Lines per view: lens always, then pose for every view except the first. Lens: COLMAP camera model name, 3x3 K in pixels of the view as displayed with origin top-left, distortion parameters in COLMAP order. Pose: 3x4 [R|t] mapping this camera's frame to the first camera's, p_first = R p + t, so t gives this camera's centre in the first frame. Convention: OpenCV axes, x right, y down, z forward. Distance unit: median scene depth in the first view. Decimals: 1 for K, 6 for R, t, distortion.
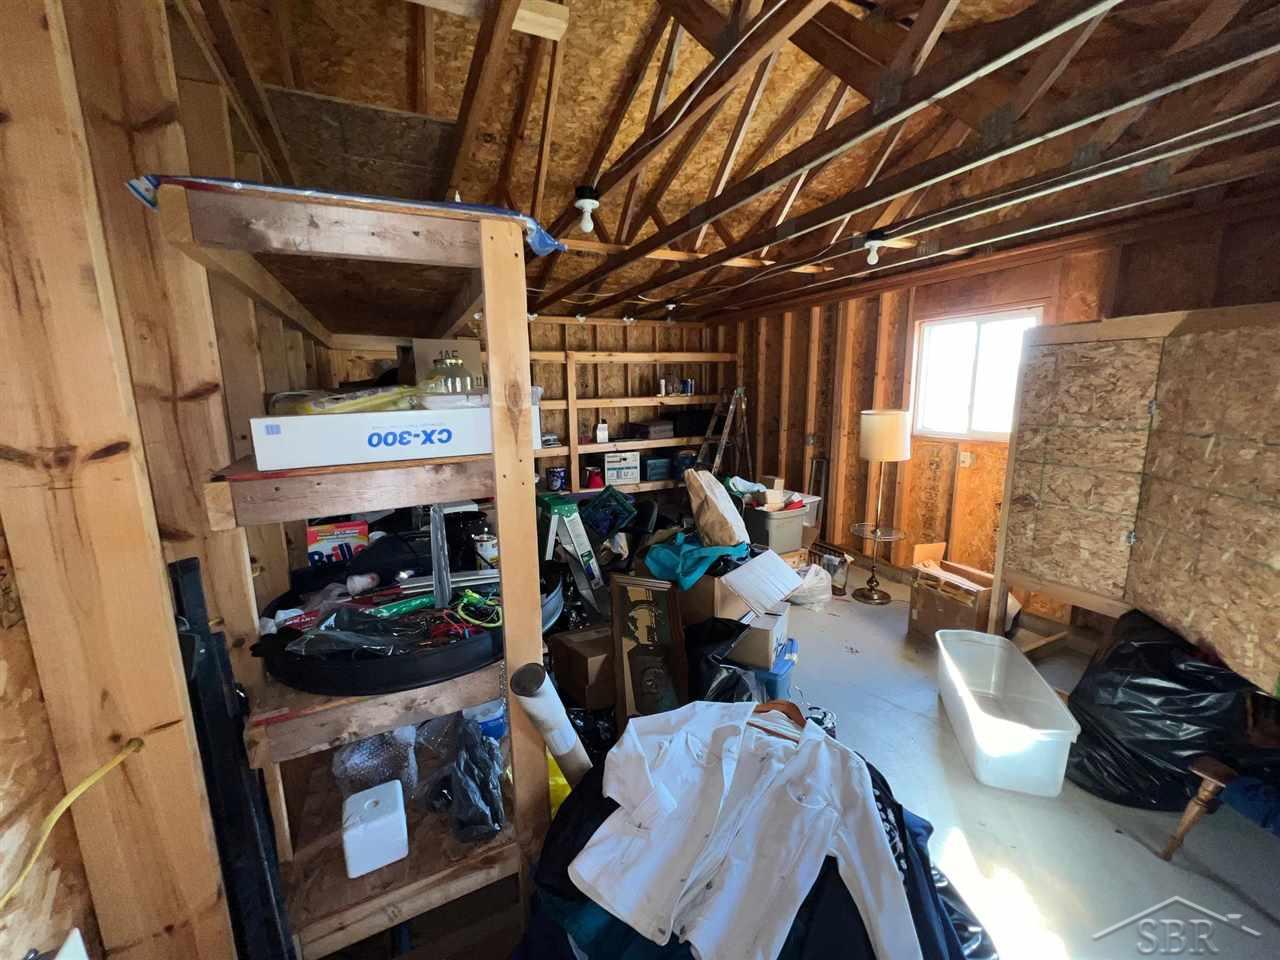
lens RADIAL K [[509.1, 0, 636.0], [0, 509.1, 478.8], [0, 0, 1]] dist [-0.003221, -0.000403]
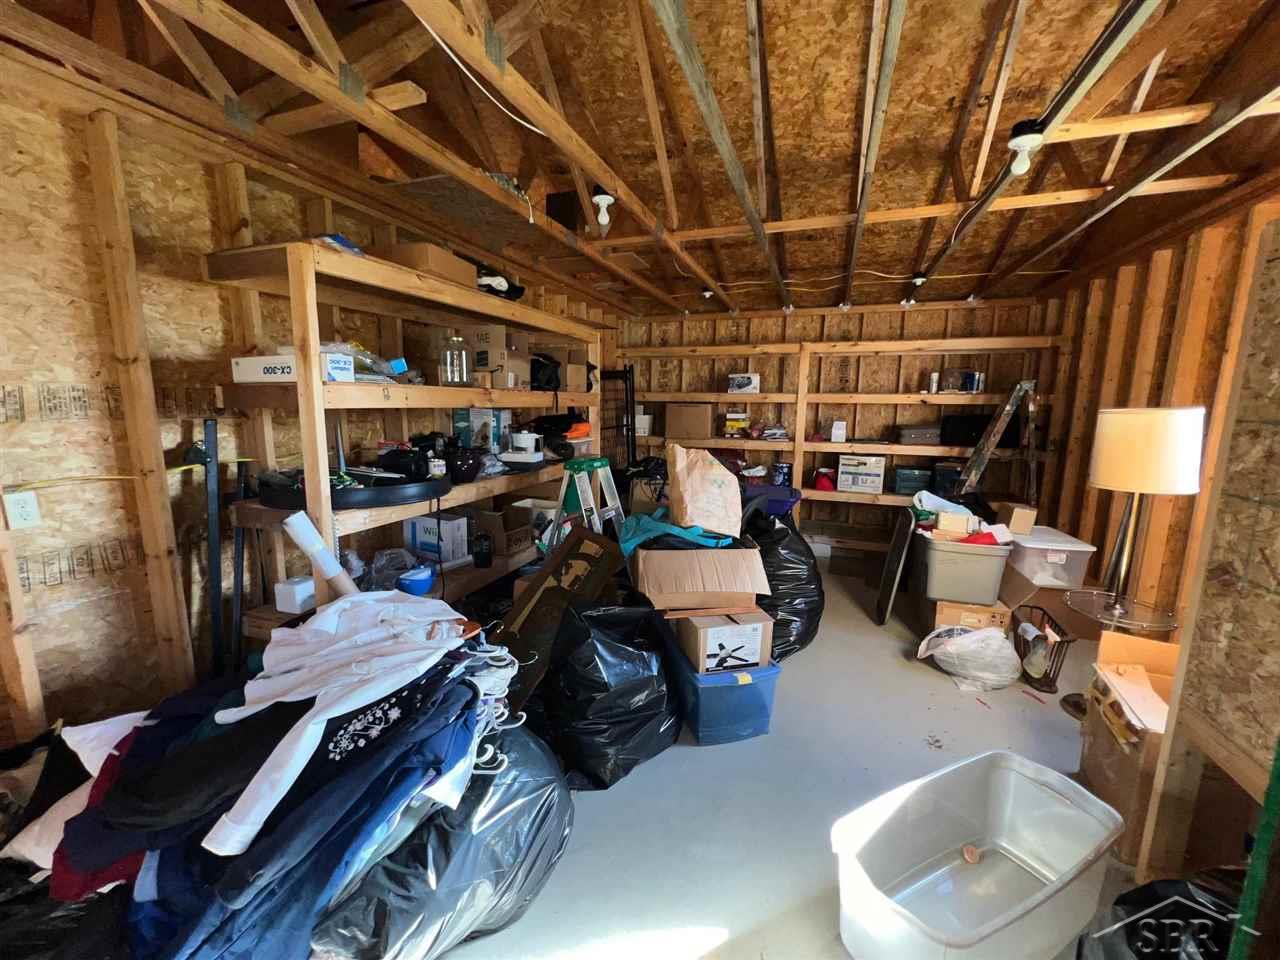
lens RADIAL K [[509.1, 0, 639.3], [0, 509.1, 481.2], [0, 0, 1]] dist [-0.003221, -0.000403]
pose [[0.703000, 0.138835, -0.697507, 0.324396], [-0.147604, 0.987888, 0.047867, 0.006128], [0.695704, 0.069304, 0.714978, 0.111646]]
